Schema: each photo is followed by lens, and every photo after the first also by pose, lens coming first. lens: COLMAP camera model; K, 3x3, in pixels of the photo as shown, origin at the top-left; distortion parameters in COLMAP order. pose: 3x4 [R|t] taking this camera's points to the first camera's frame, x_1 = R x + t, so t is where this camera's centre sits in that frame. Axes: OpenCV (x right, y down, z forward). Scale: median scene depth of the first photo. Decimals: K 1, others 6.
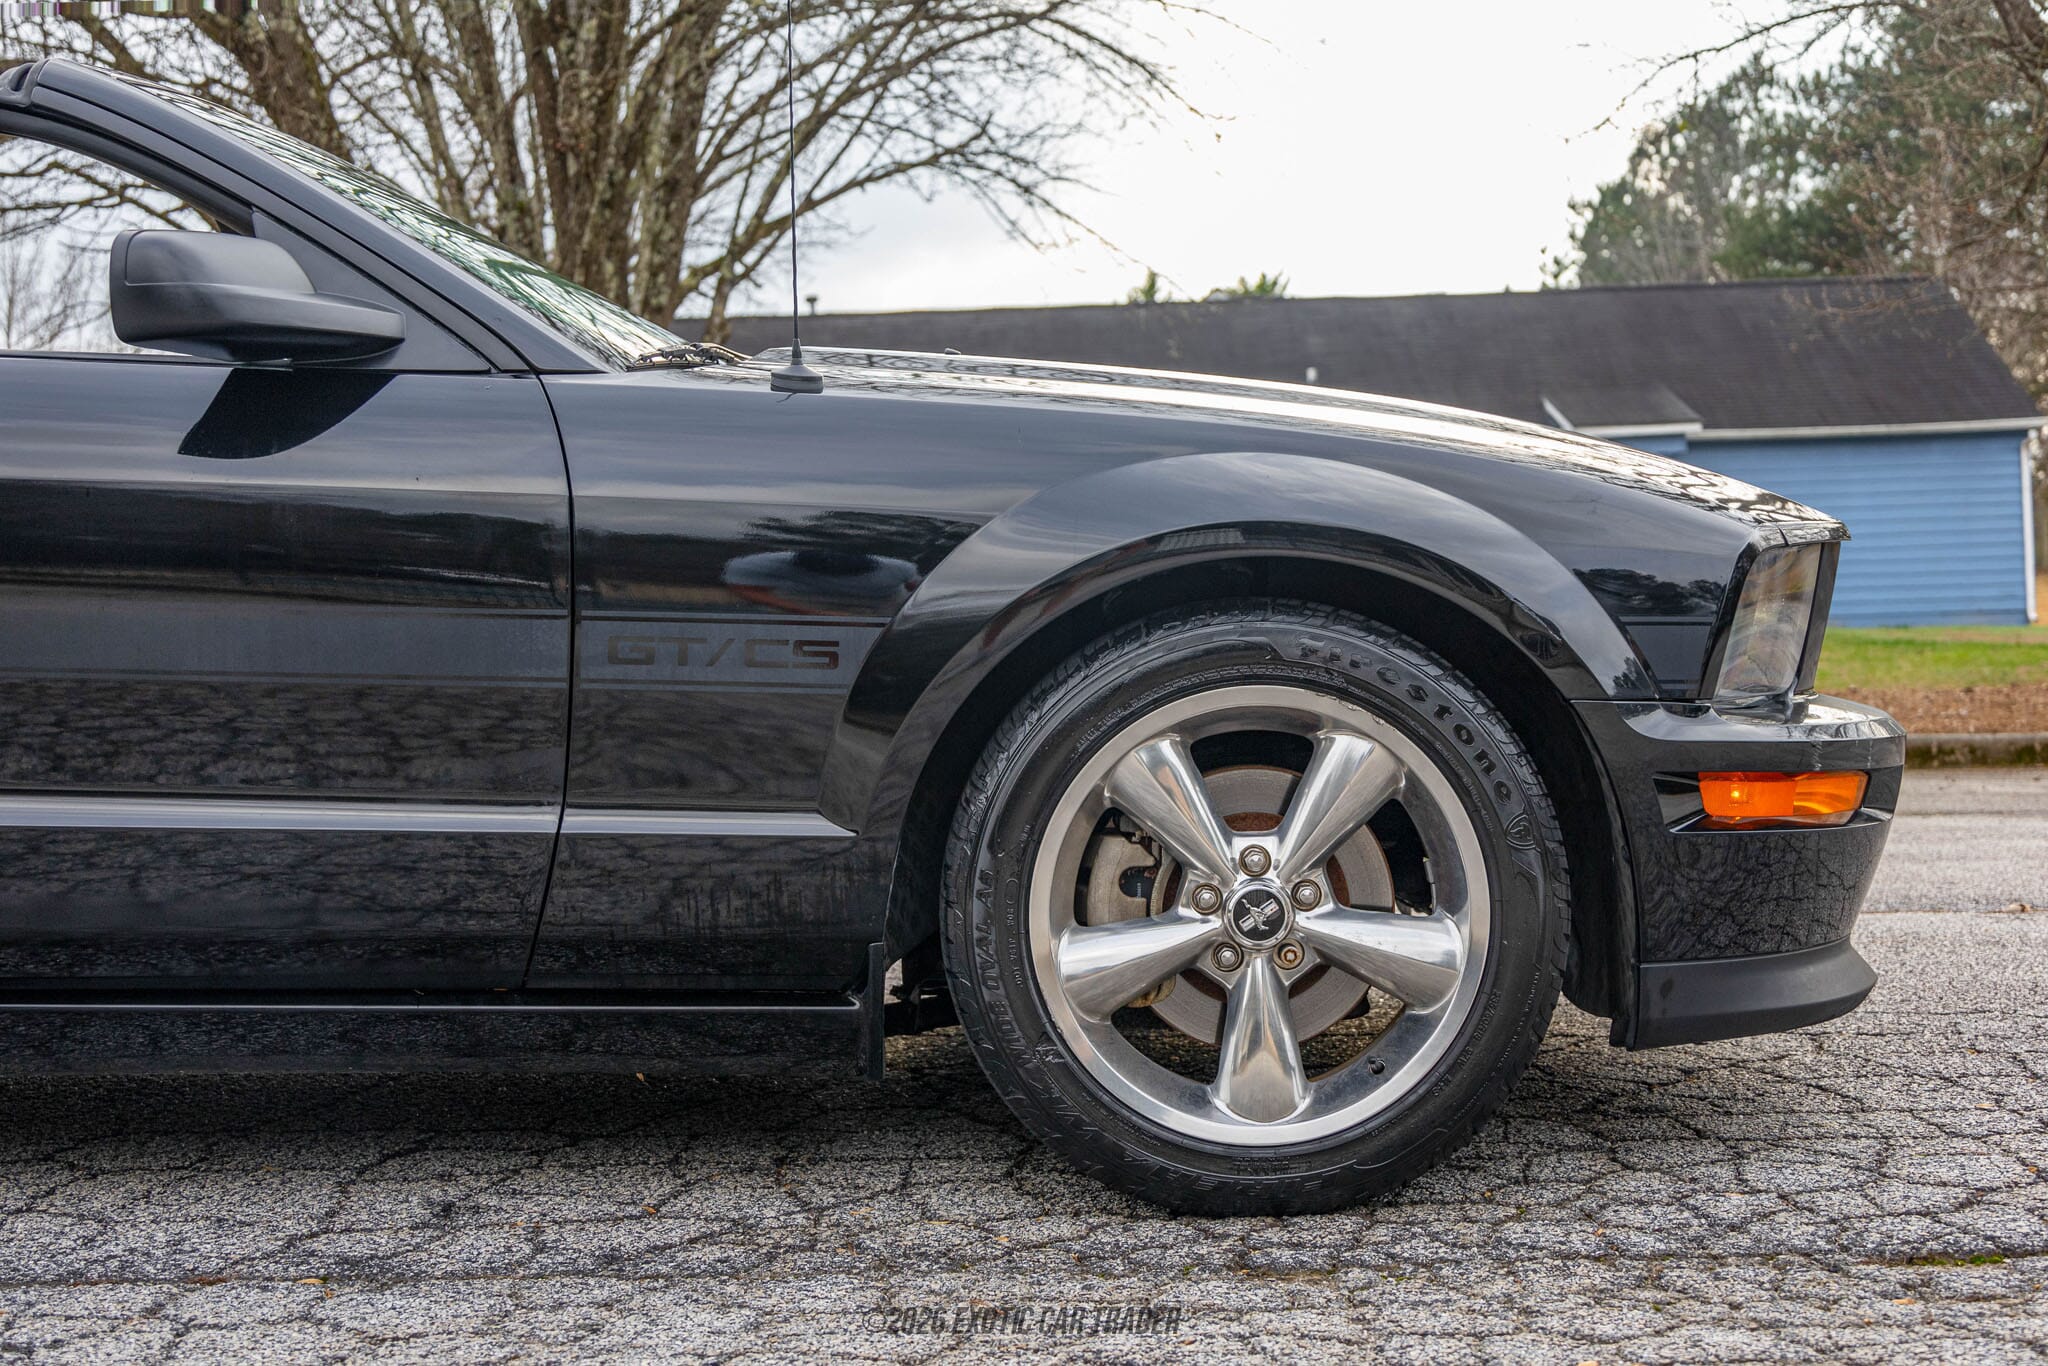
lens RADIAL K [[2559.3, 0, 1024.0], [0, 2559.3, 683.0], [0, 0, 1]] dist [-0.011894, 0.068347]
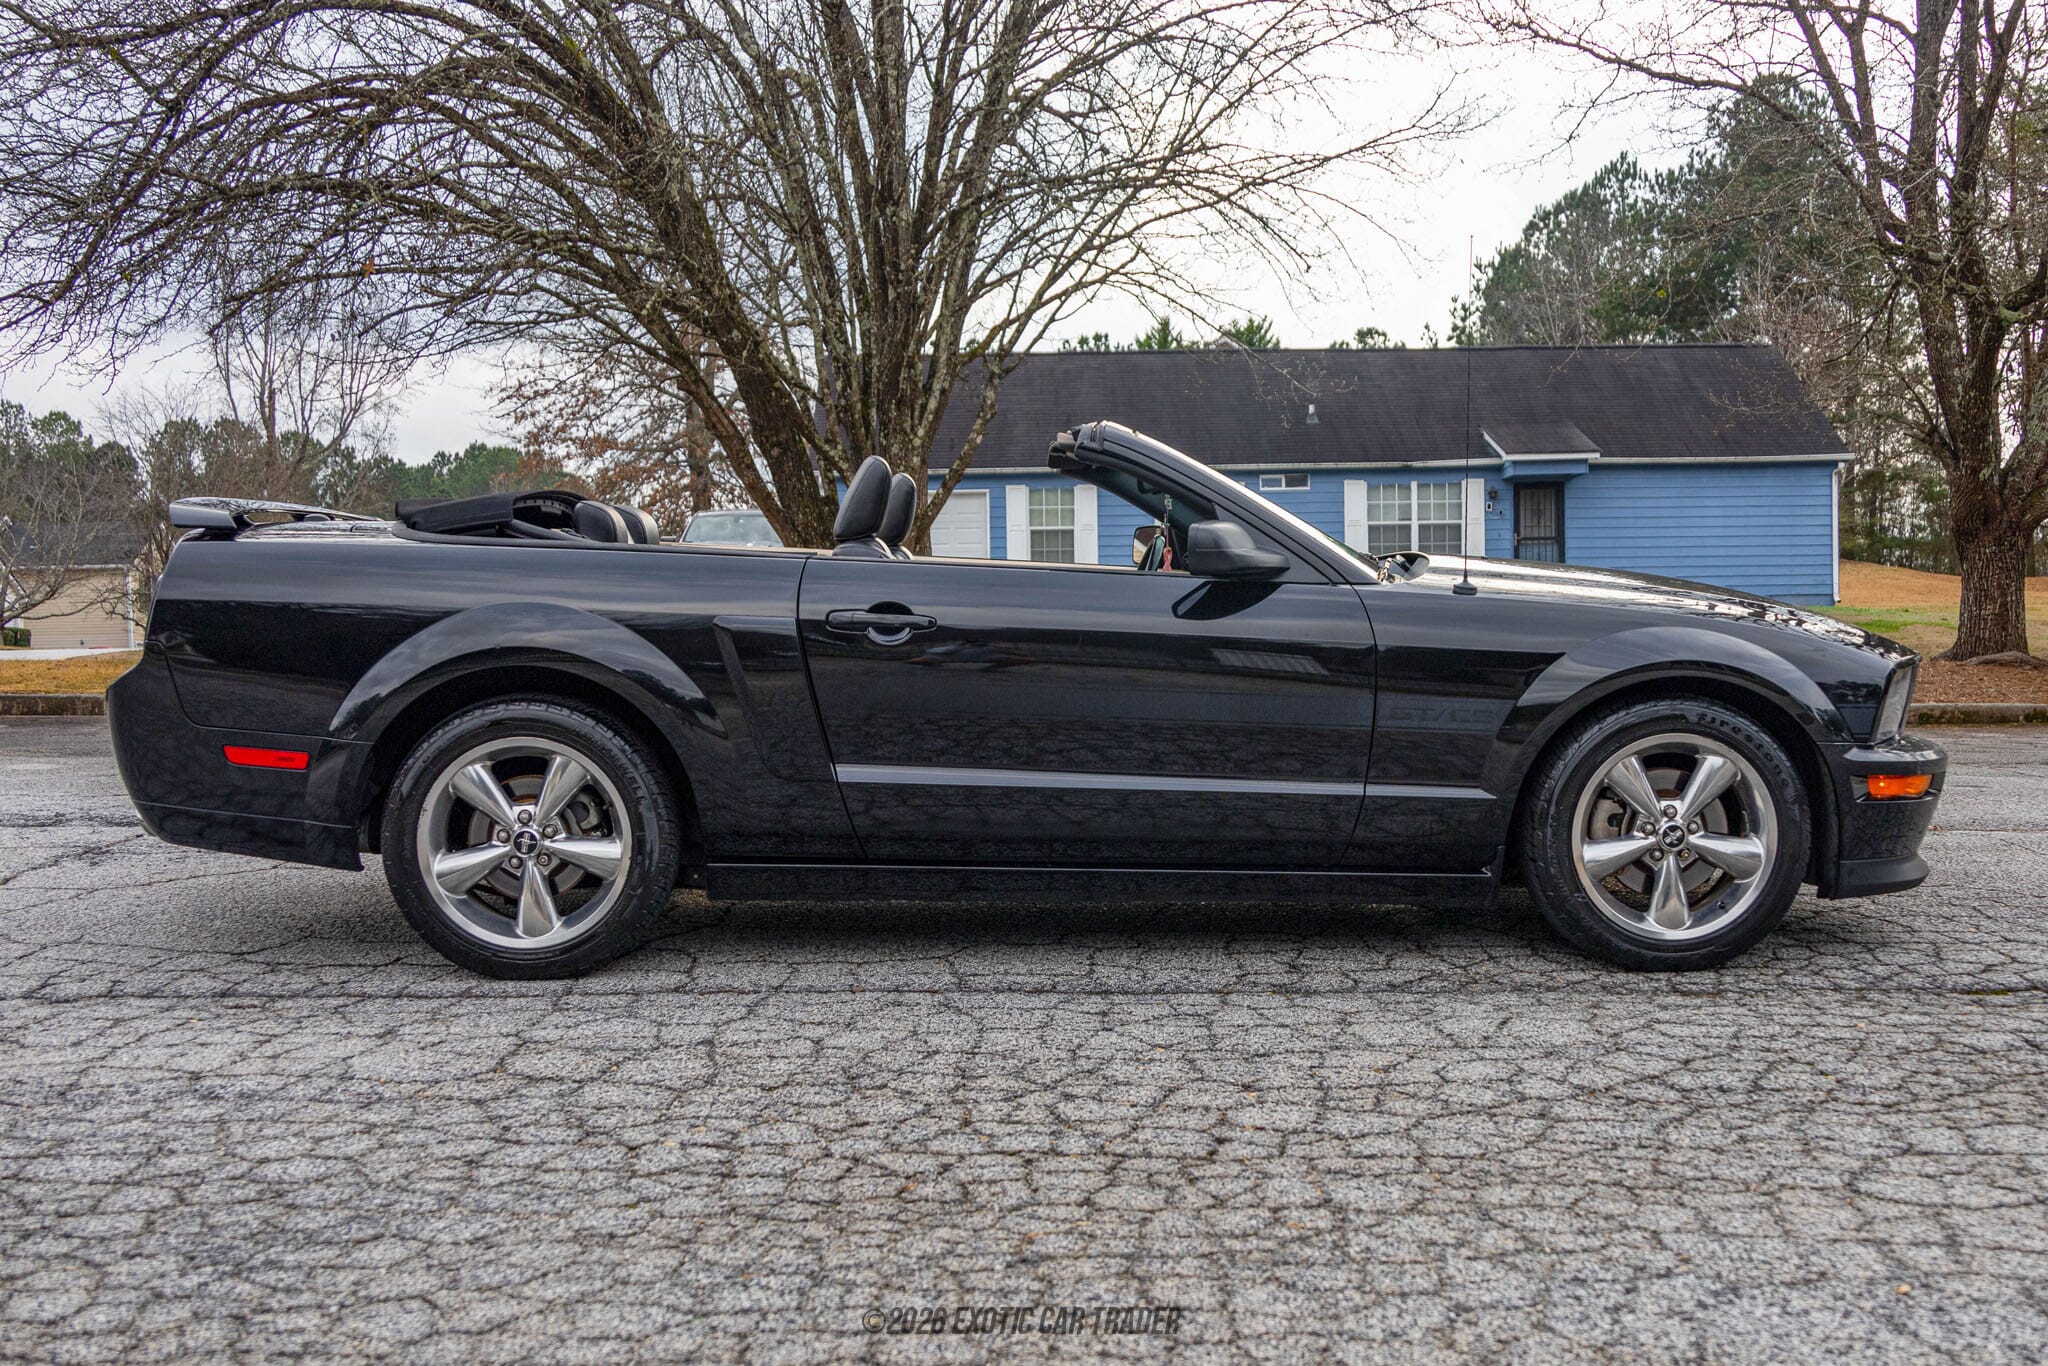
lens RADIAL K [[2105.7, 0, 1024.0], [0, 2105.7, 683.0], [0, 0, 1]] dist [0.010285, 0.038711]
pose [[0.999296, 0.017162, 0.033359, -0.516949], [-0.018389, 0.999153, 0.036805, -0.095997], [-0.032699, -0.037393, 0.998766, -0.777027]]
